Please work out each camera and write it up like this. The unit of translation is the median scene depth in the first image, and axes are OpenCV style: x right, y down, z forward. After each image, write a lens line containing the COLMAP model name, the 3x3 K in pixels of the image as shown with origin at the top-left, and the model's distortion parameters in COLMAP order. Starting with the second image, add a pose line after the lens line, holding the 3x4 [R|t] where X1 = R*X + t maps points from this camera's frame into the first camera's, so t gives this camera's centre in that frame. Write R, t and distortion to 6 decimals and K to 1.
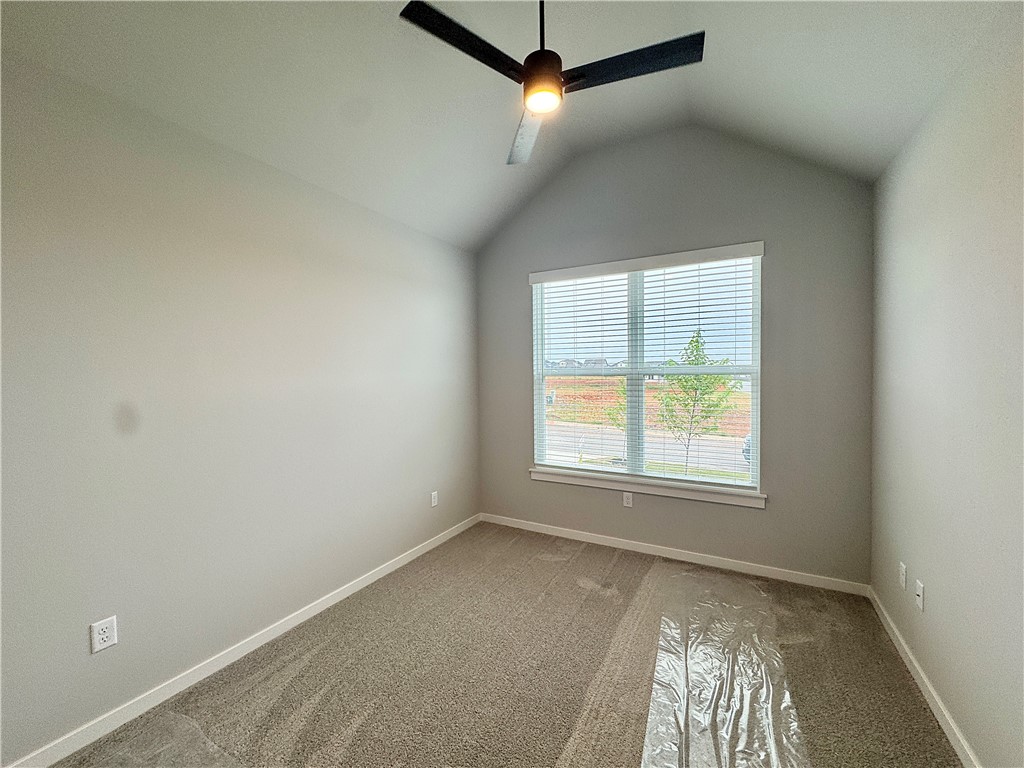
lens RADIAL K [[420.8, 0, 512.0], [0, 420.8, 384.0], [0, 0, 1]] dist [-0.002267, -0.000042]
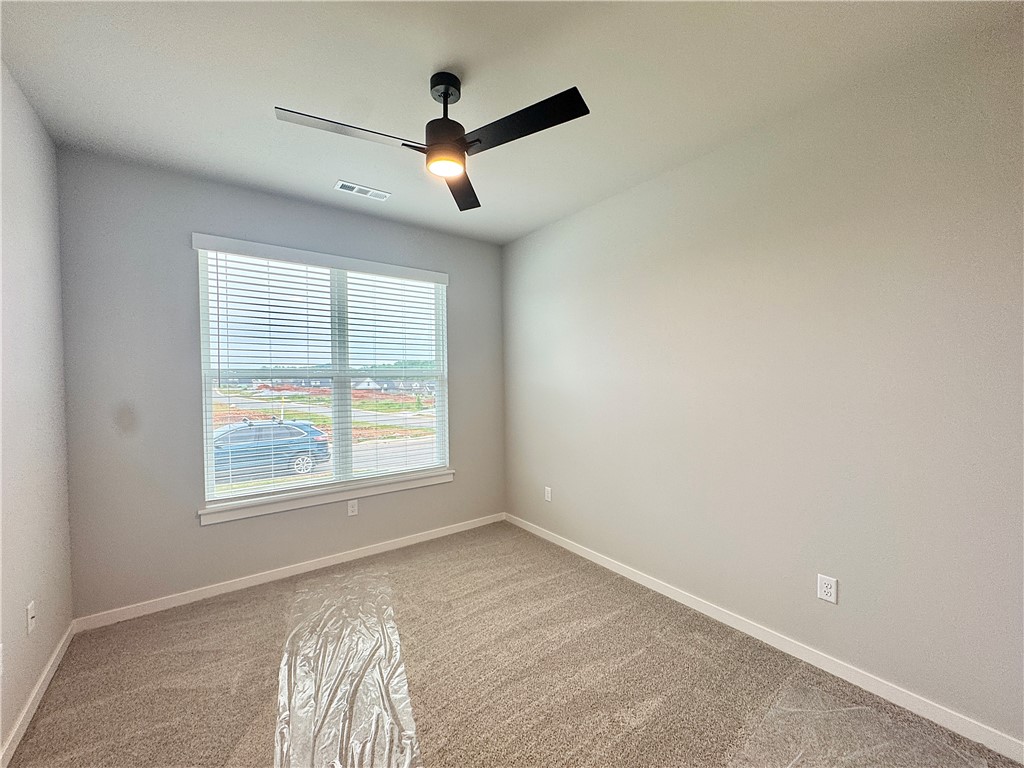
lens RADIAL K [[427.8, 0, 512.0], [0, 427.8, 384.0], [0, 0, 1]] dist [-0.001333, -0.000111]
pose [[0.388385, -0.010914, 0.921432, -0.460728], [0.021264, 0.999770, 0.002879, -0.001868], [-0.921252, 0.018476, 0.388528, 0.270310]]
